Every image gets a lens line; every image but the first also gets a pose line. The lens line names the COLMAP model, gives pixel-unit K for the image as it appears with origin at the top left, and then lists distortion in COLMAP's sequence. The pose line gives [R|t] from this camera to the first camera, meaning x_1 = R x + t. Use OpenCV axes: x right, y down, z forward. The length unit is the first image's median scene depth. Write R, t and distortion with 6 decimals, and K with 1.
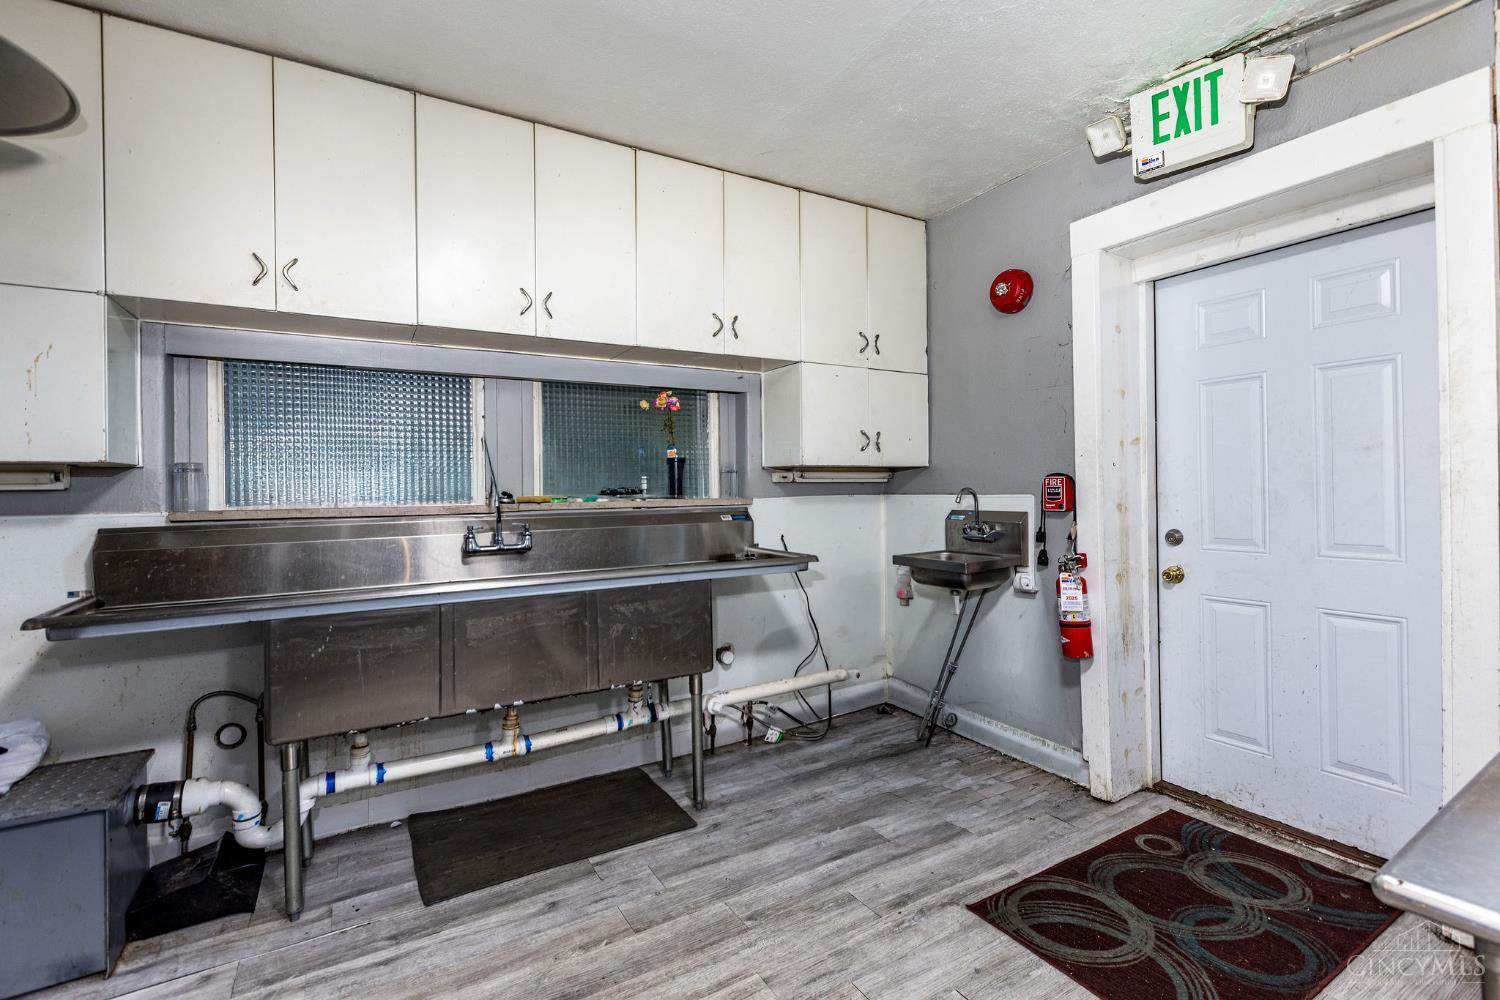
lens RADIAL K [[673.8, 0, 753.6], [0, 673.8, 485.8], [0, 0, 1]] dist [-0.003049, 0.000097]
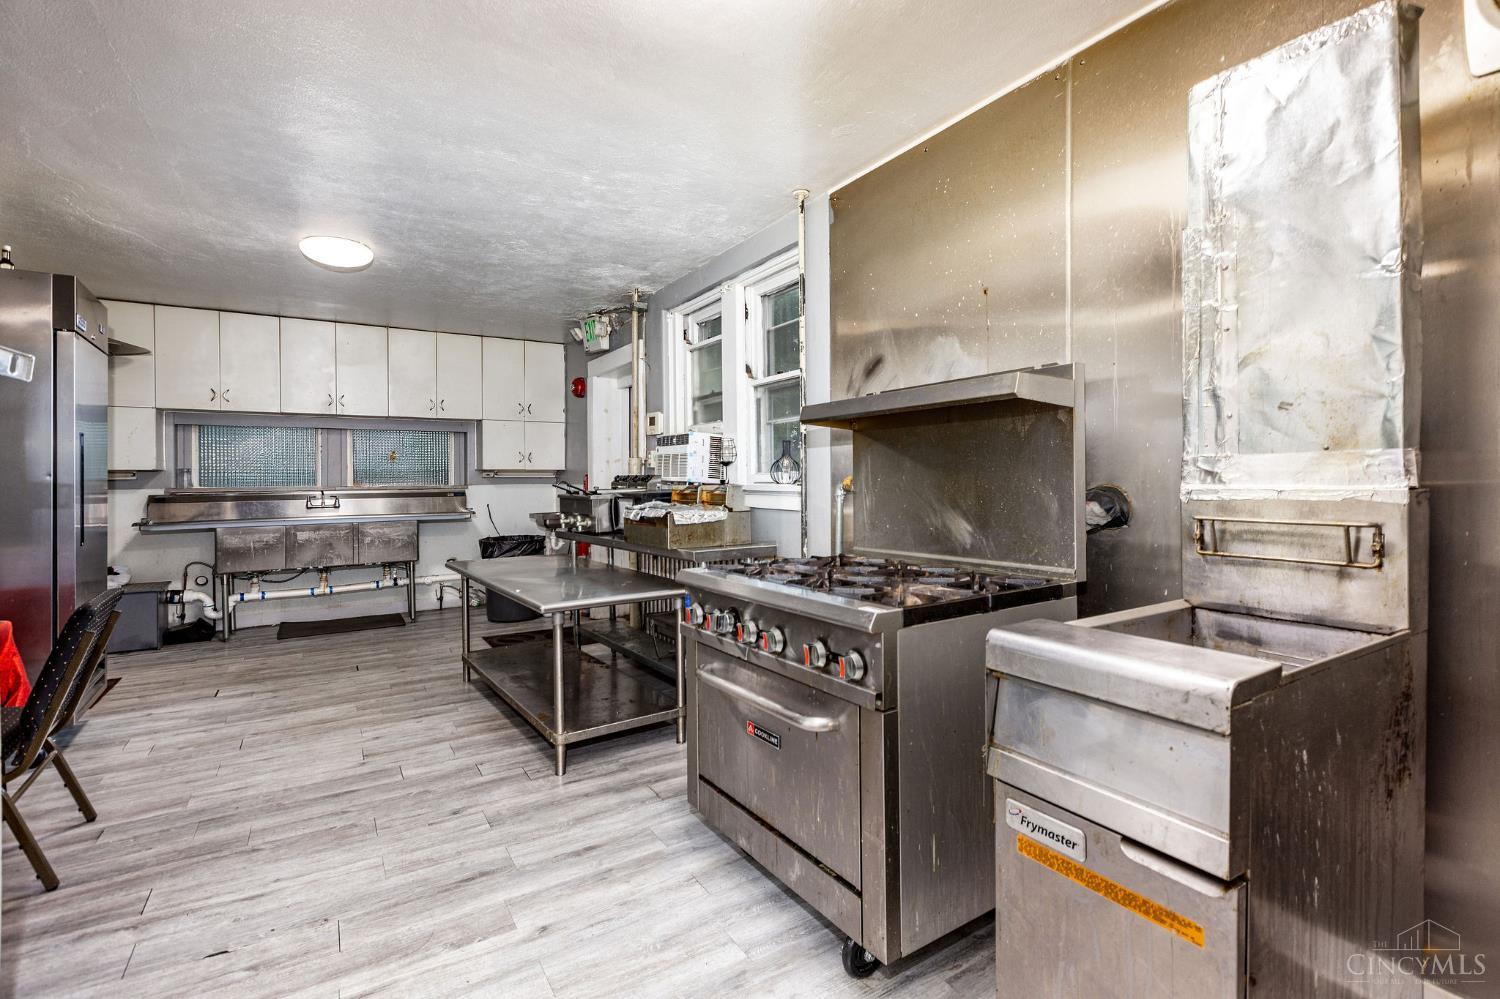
lens RADIAL K [[676.5, 0, 751.8], [0, 676.5, 475.0], [0, 0, 1]] dist [-0.001423, -0.000300]
pose [[0.999436, 0.008641, 0.032459, 0.970972], [-0.008718, 0.999959, 0.002239, -0.029975], [-0.032438, -0.002520, 0.999471, -1.294729]]
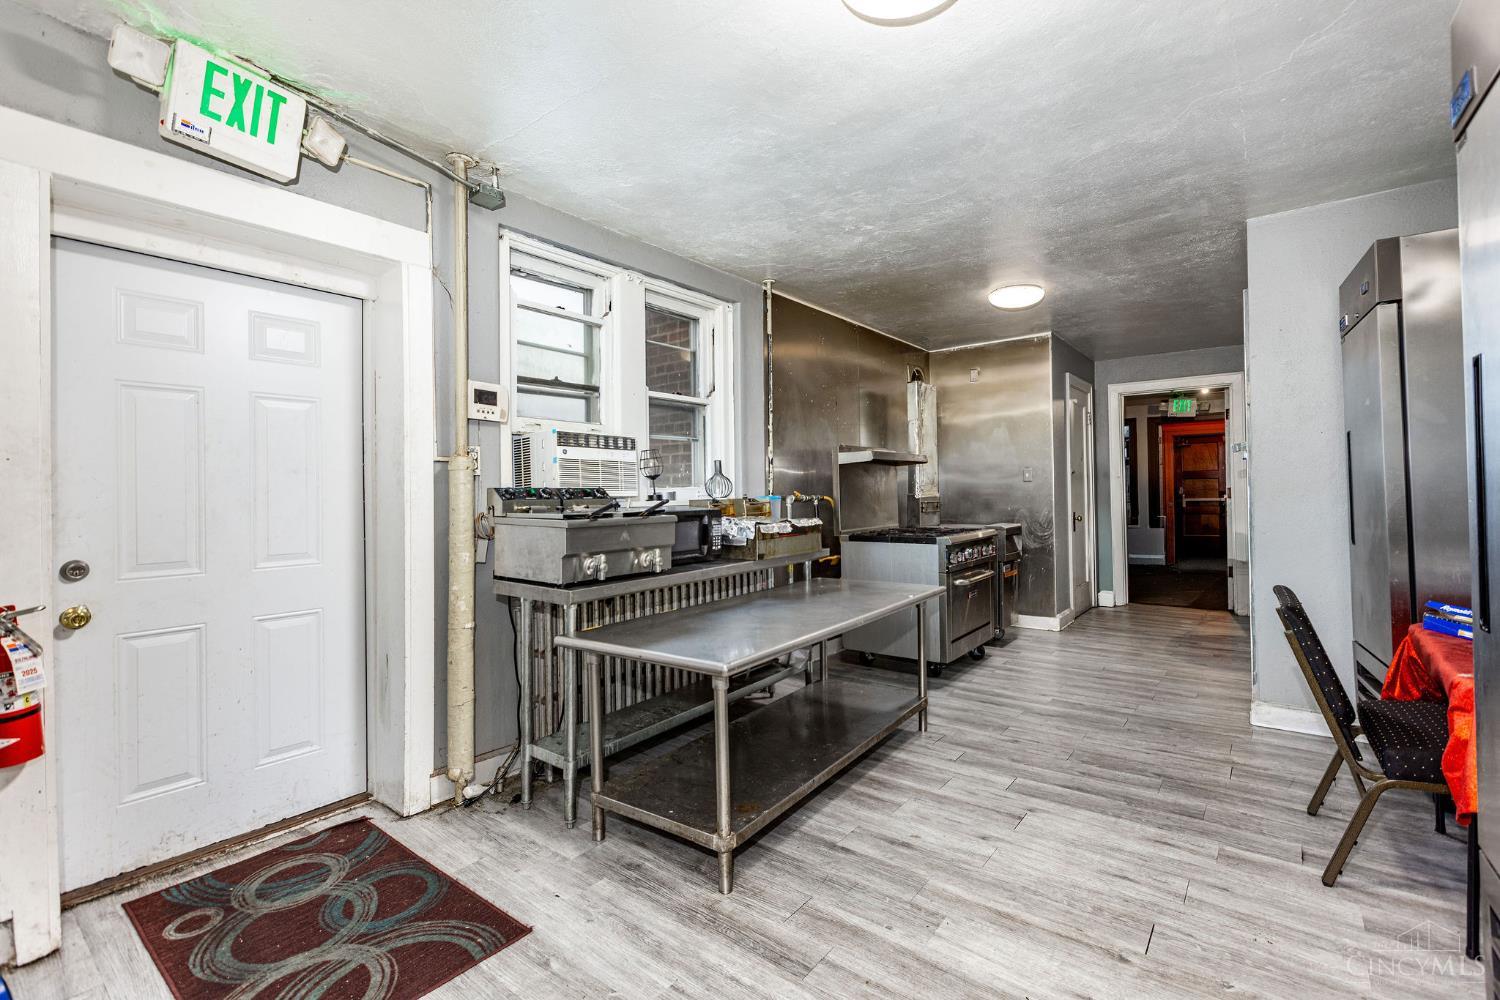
lens RADIAL K [[673.8, 0, 753.6], [0, 673.8, 485.8], [0, 0, 1]] dist [-0.003049, 0.000097]
pose [[-0.360802, 0.029853, 0.932165, -0.501015], [0.013205, 0.999551, -0.026899, 0.011959], [-0.932549, 0.002604, -0.361034, 0.694512]]
